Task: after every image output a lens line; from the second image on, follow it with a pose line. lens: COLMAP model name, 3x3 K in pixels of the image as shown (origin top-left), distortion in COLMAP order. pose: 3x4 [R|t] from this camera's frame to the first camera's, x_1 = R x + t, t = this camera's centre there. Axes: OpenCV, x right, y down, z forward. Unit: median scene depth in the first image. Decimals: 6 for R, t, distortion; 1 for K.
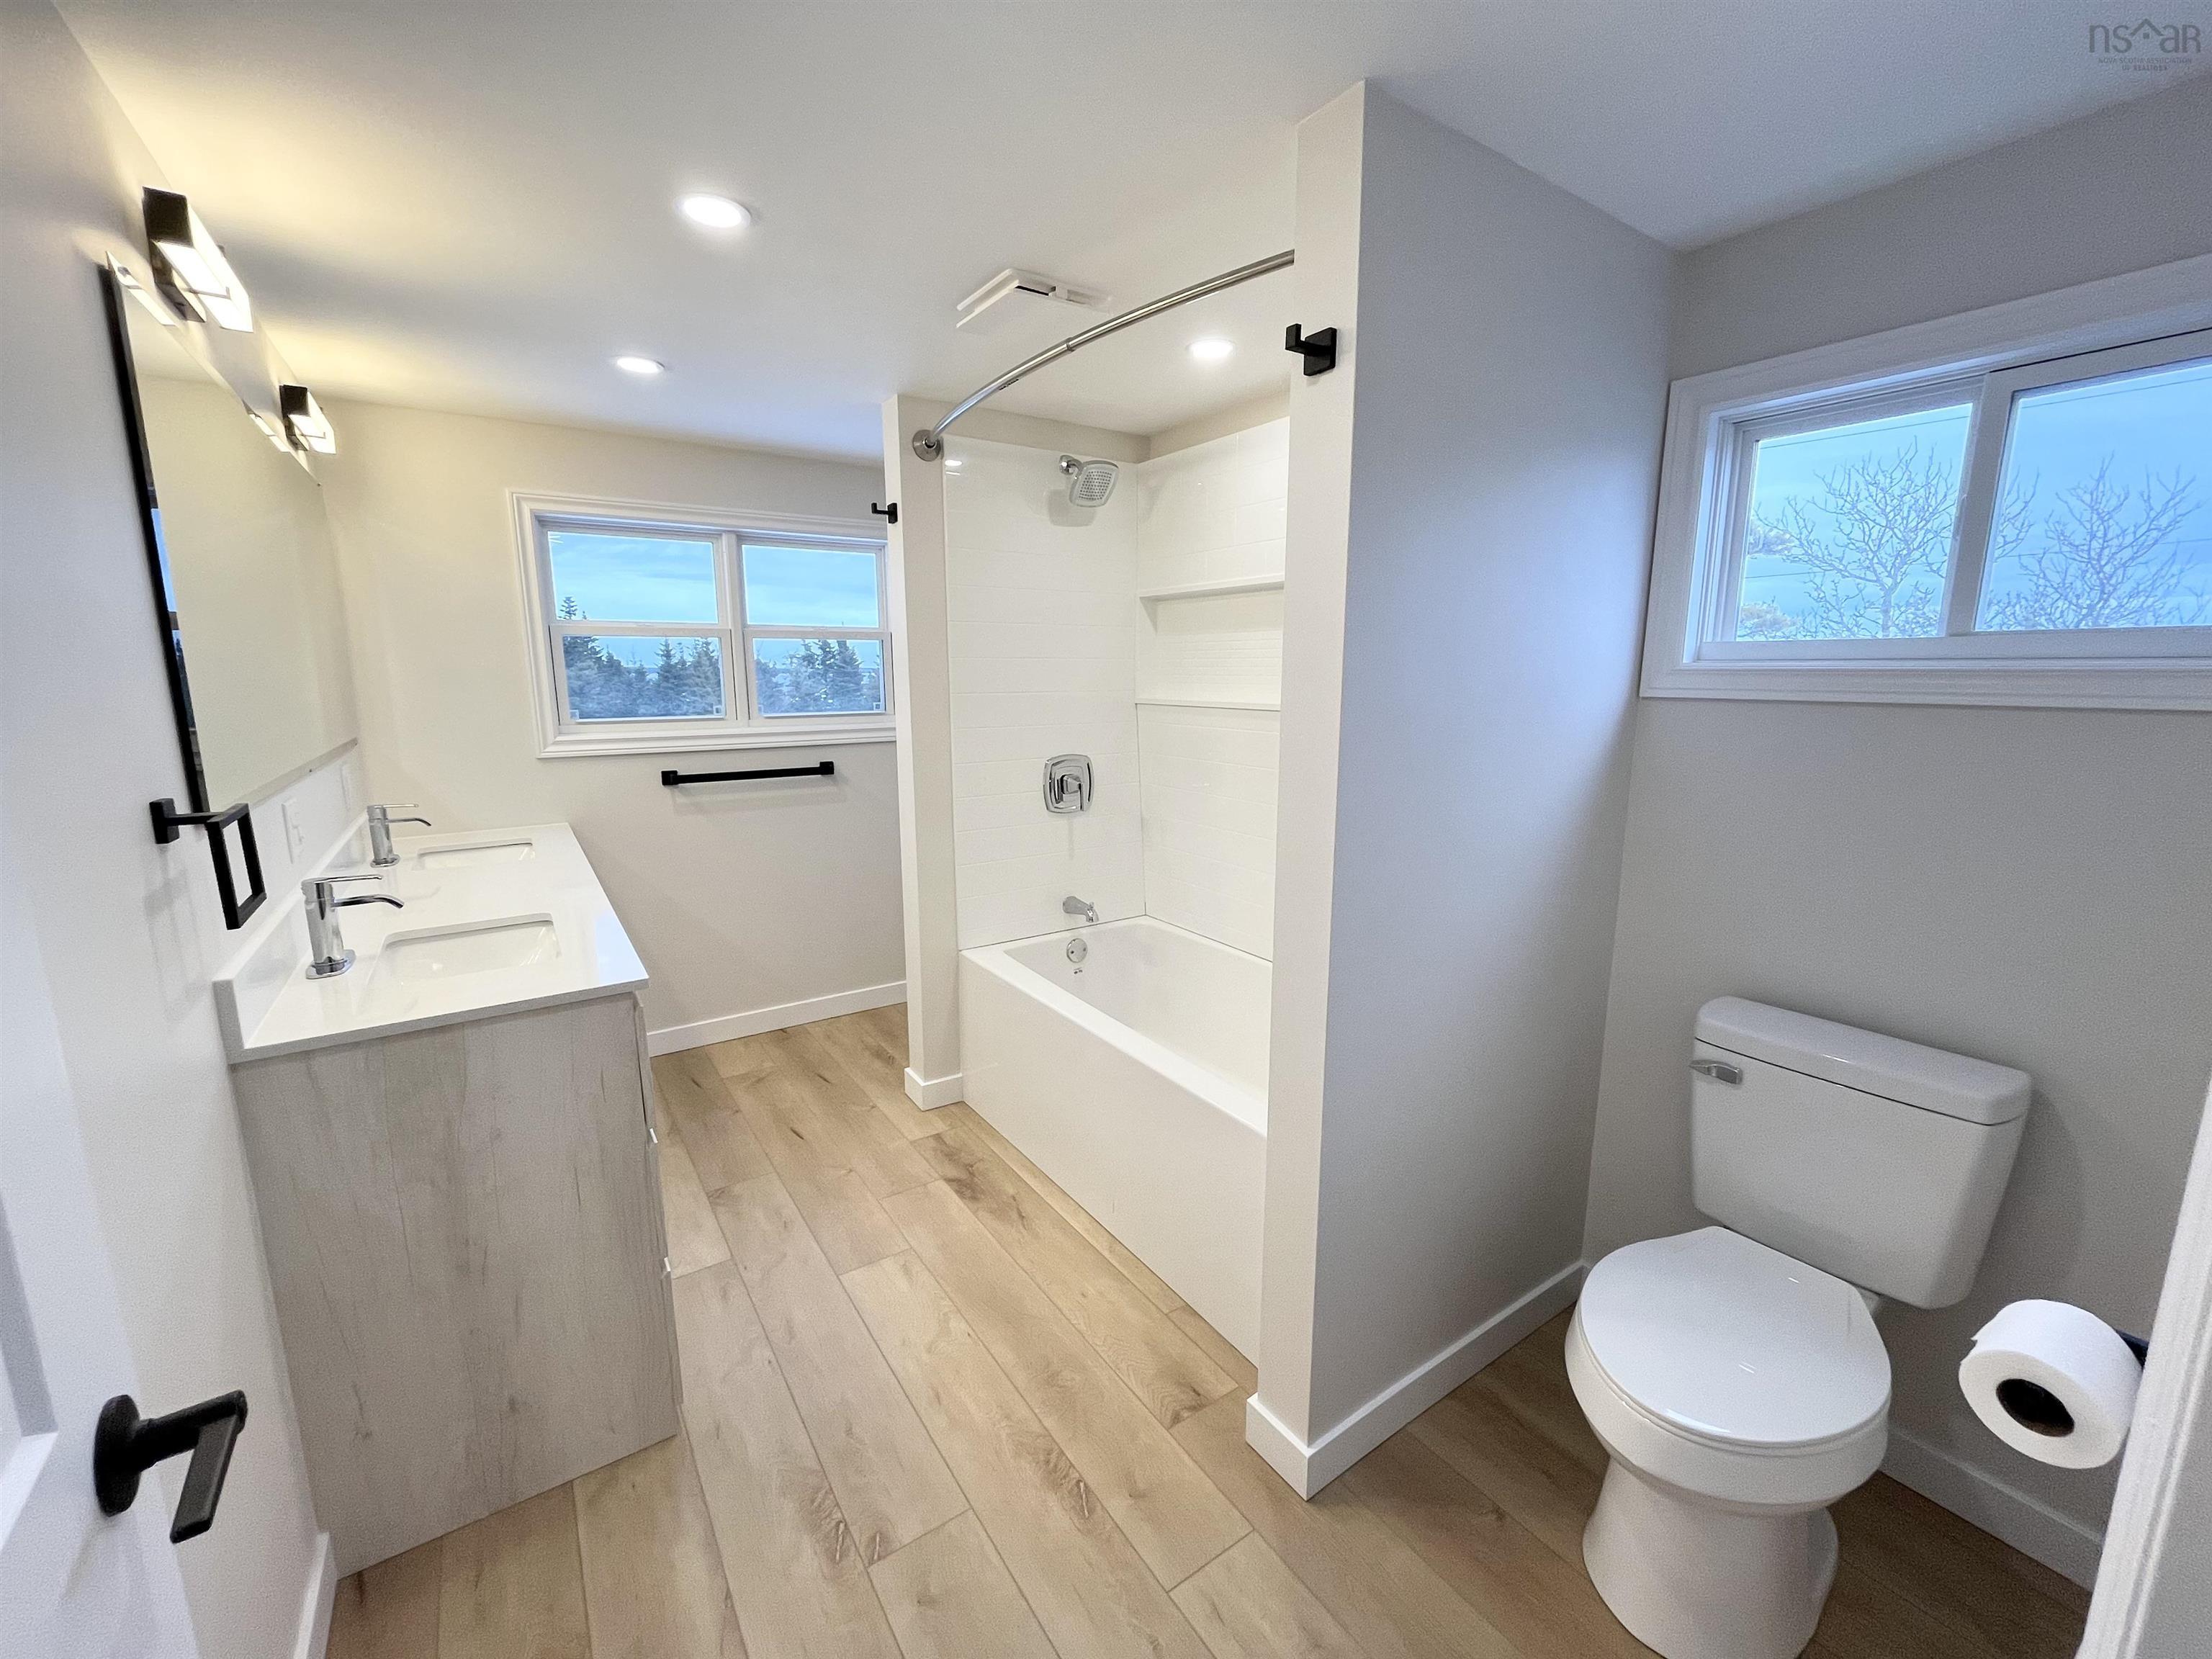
lens RADIAL K [[892.0, 0, 1102.2], [0, 892.0, 828.9], [0, 0, 1]] dist [-0.001673, -0.000397]
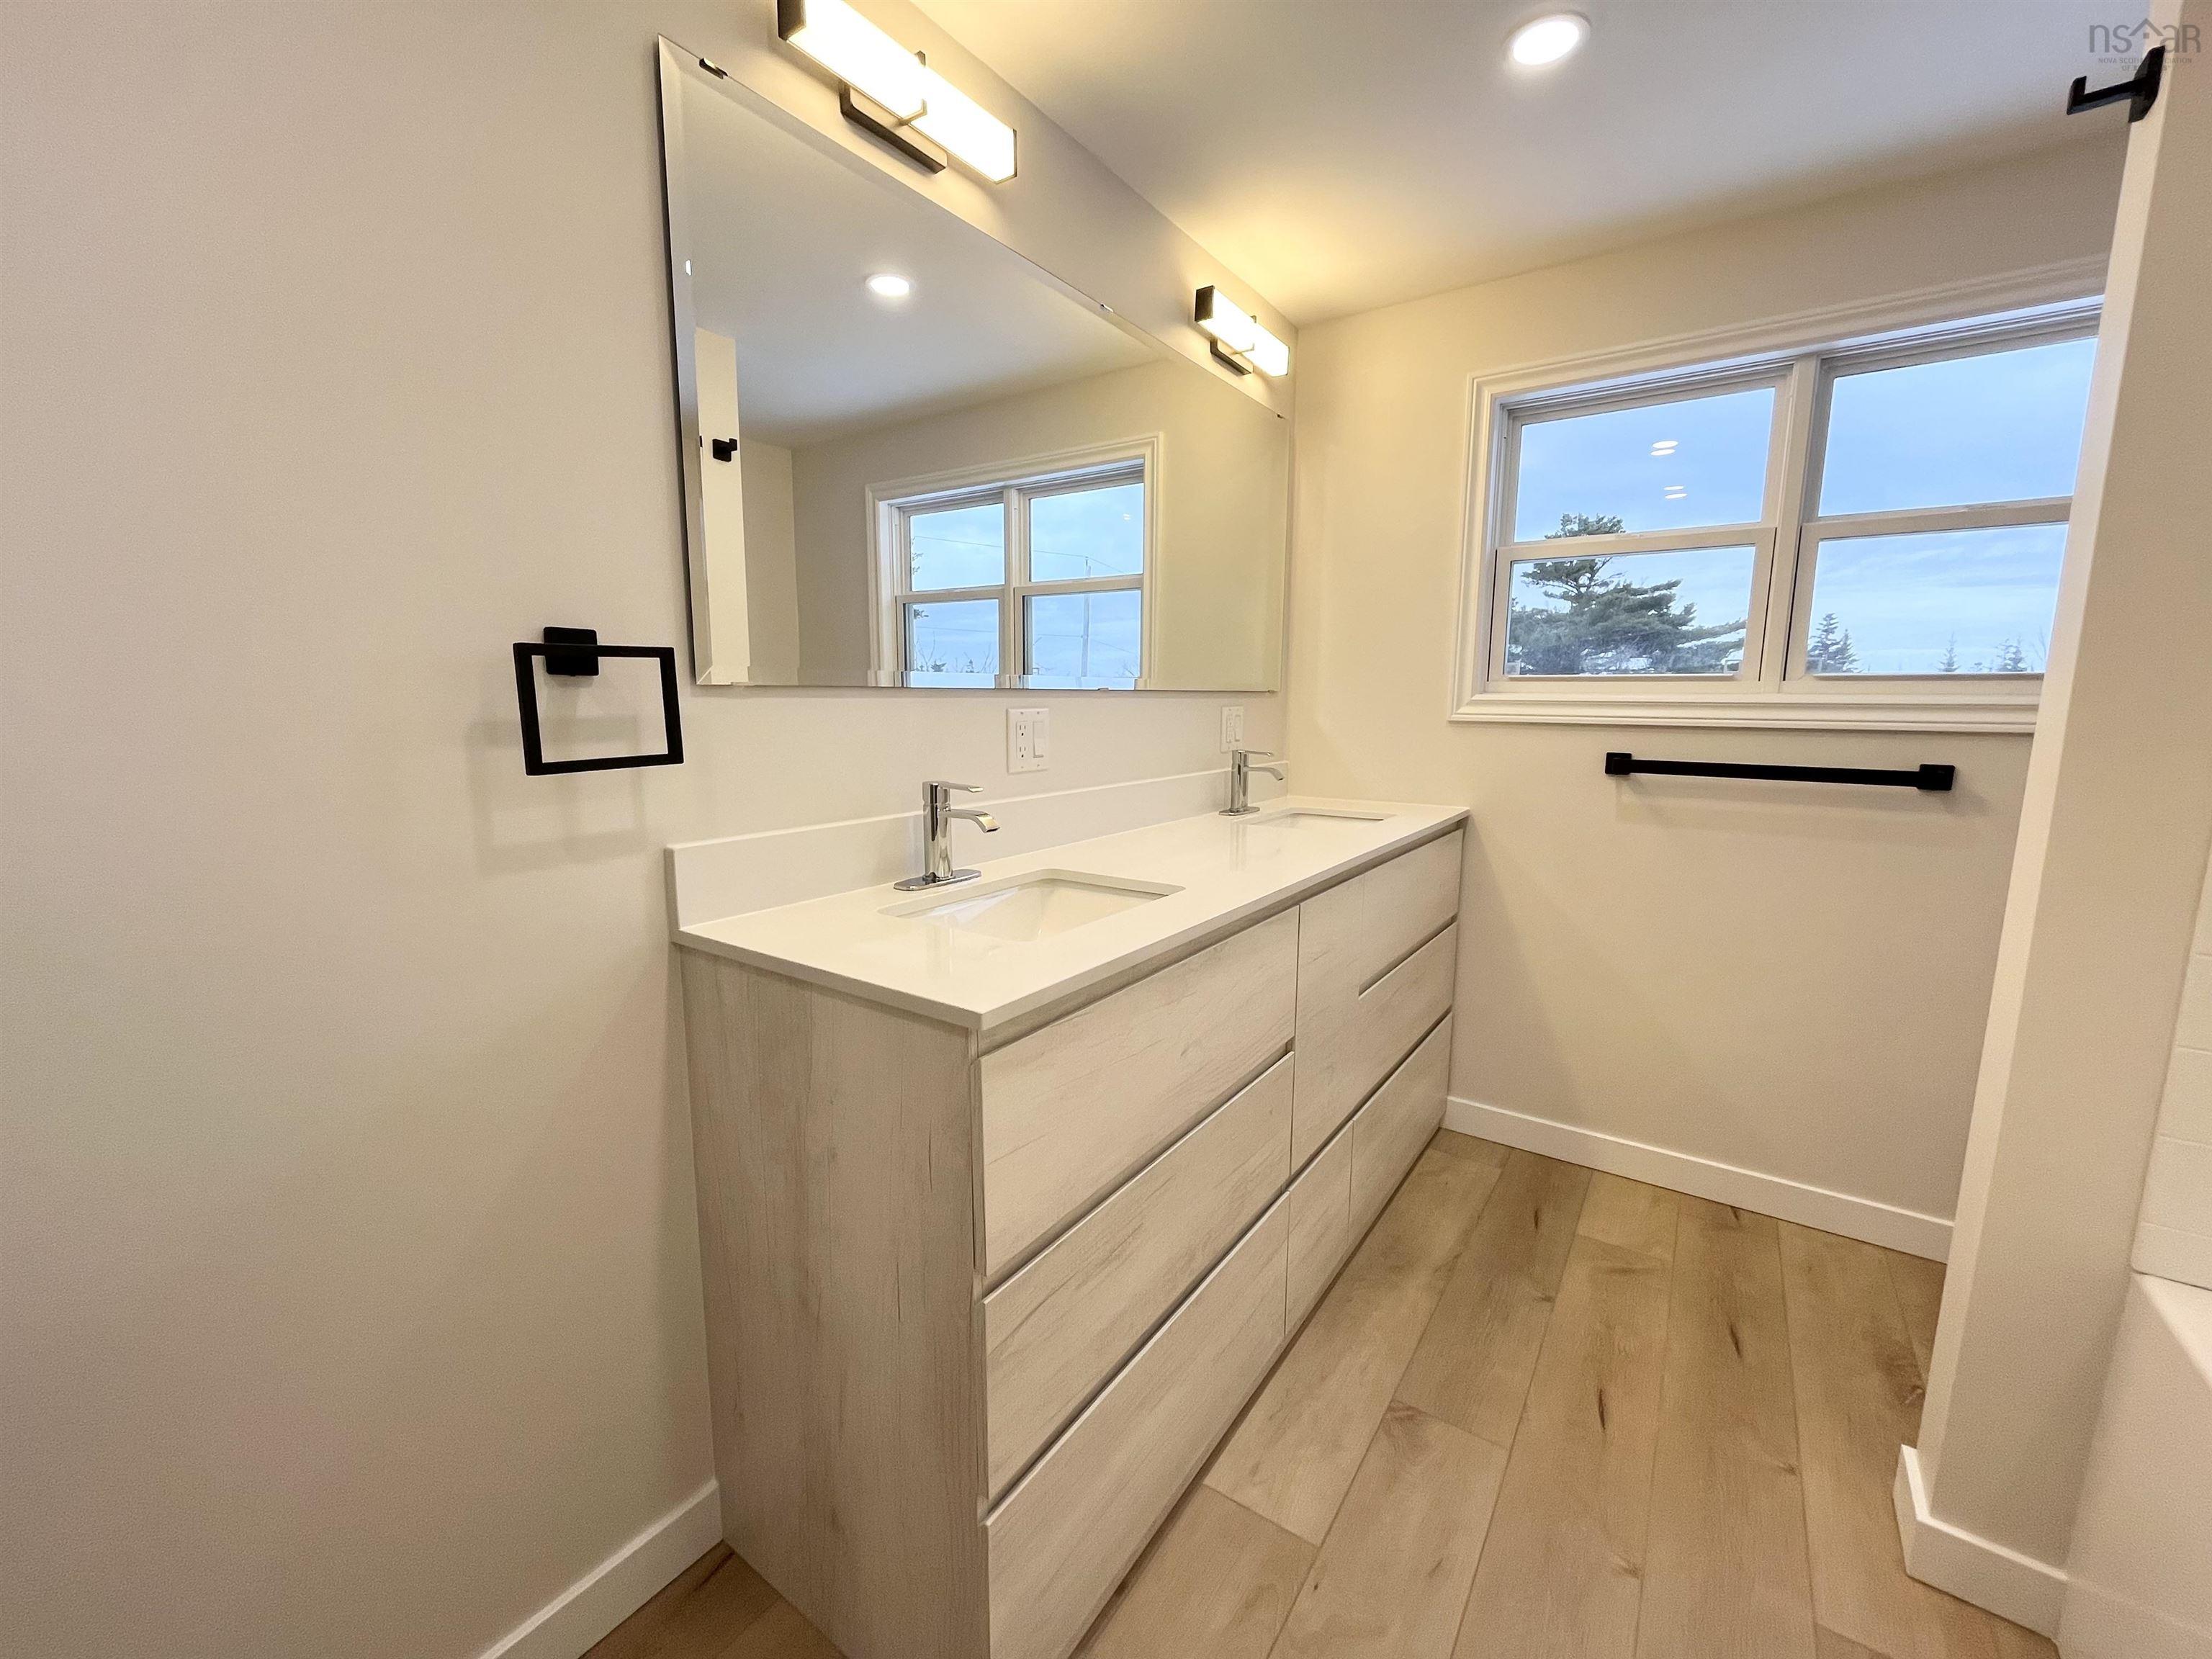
lens RADIAL K [[892.0, 0, 1102.2], [0, 892.0, 828.9], [0, 0, 1]] dist [-0.001673, -0.000397]
pose [[0.355196, 0.142079, -0.923931, 0.001528], [-0.170133, 0.981700, 0.085557, -0.000665], [0.919179, 0.126801, 0.372868, 0.433343]]
